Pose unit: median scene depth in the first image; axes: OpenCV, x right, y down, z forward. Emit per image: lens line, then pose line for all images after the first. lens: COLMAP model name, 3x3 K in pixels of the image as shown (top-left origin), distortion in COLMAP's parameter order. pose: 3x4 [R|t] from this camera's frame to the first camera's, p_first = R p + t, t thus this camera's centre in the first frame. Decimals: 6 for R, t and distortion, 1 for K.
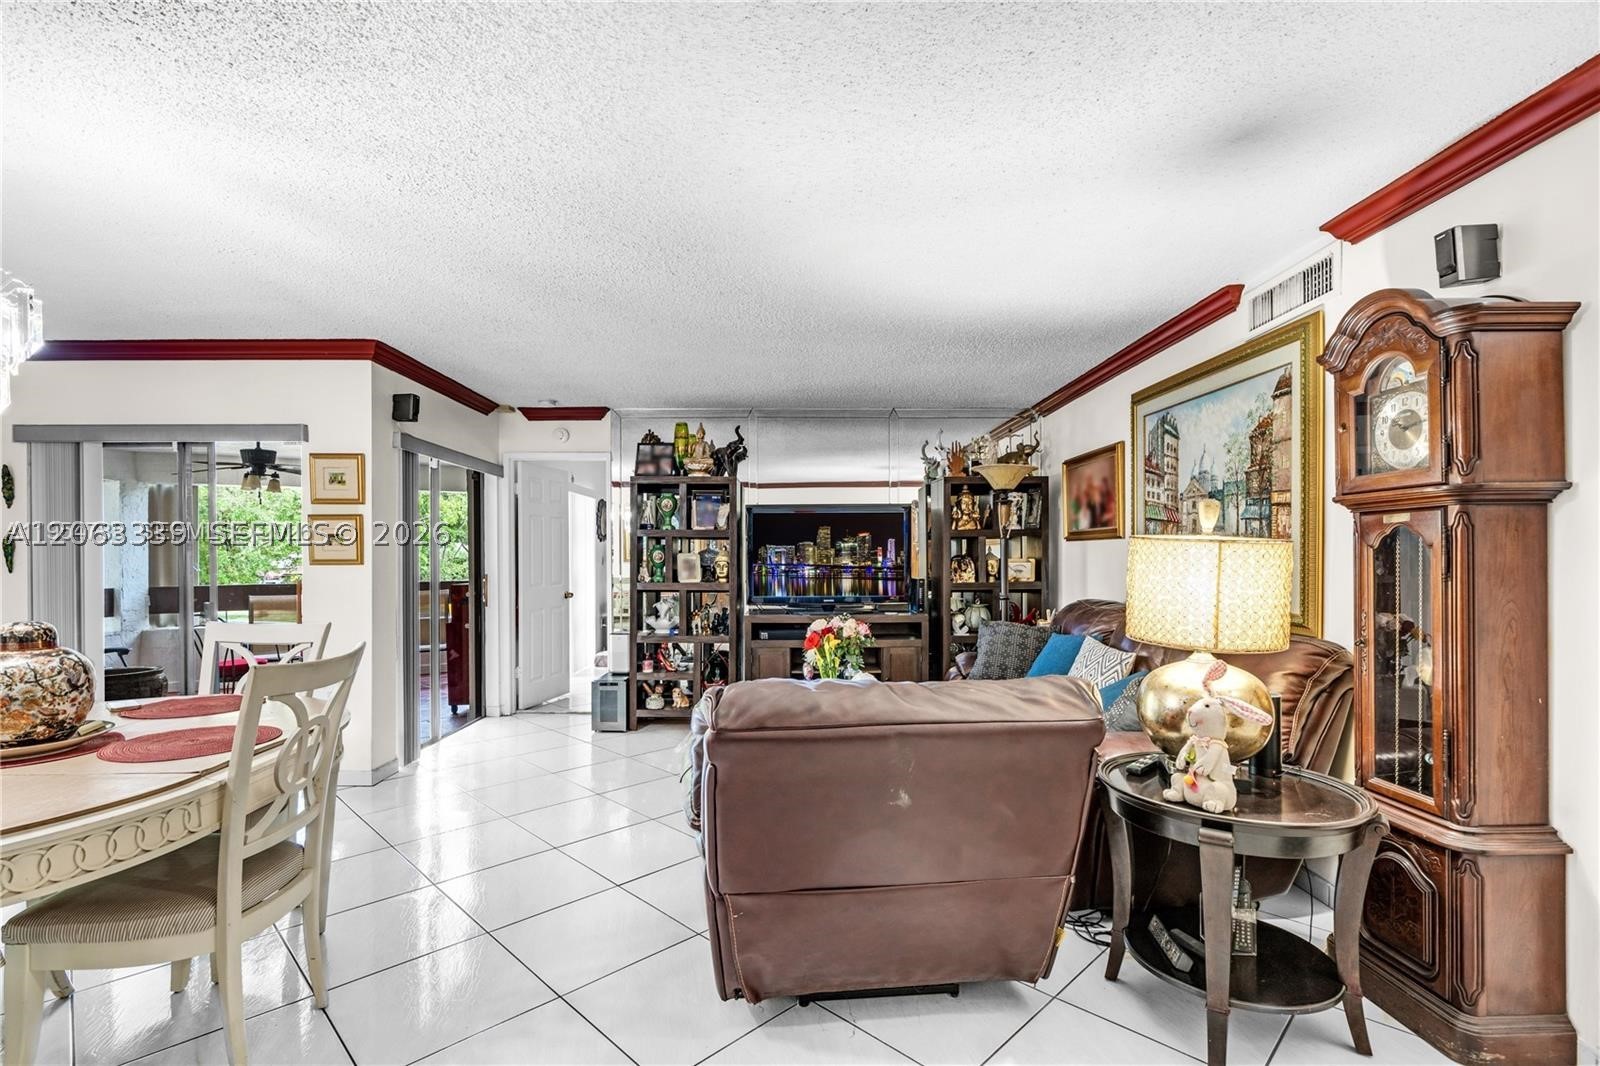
lens RADIAL K [[727.4, 0, 797.6], [0, 727.4, 555.0], [0, 0, 1]] dist [0.001436, 0.000666]
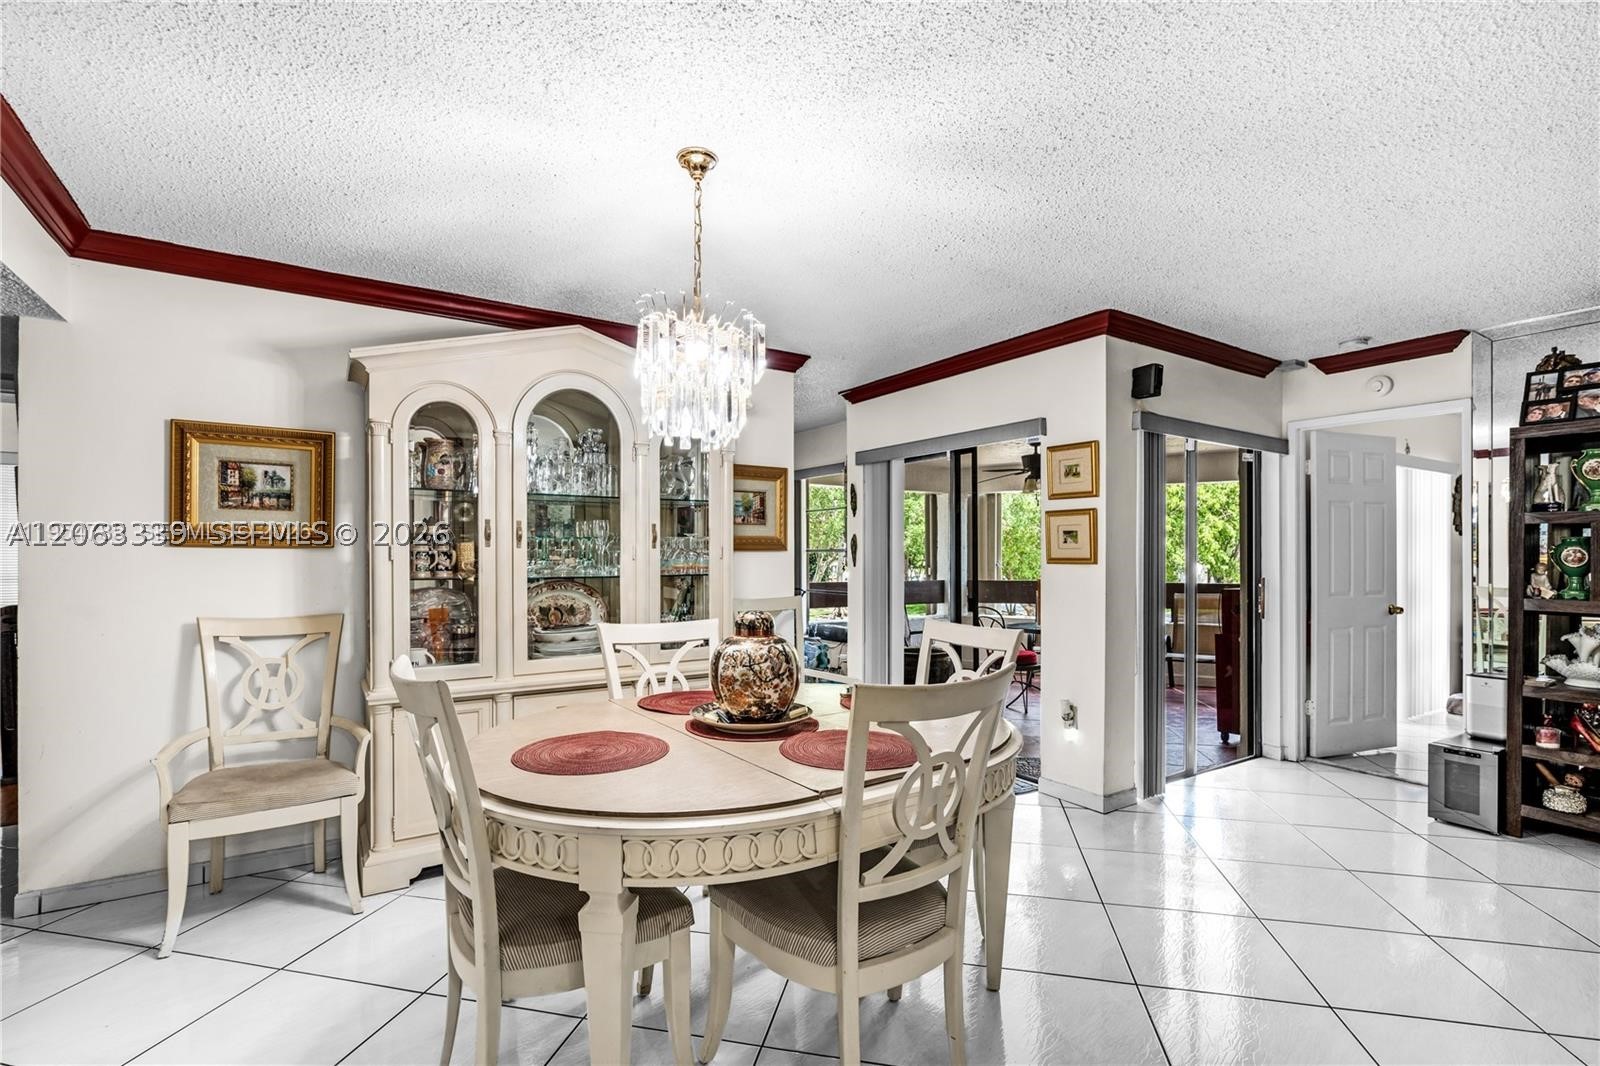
lens RADIAL K [[727.4, 0, 797.6], [0, 727.4, 555.0], [0, 0, 1]] dist [0.001436, 0.000666]
pose [[0.527455, 0.003707, -0.849575, -0.022364], [-0.002275, 0.999993, 0.002951, 0.000217], [0.849580, 0.000376, 0.527459, 0.167081]]
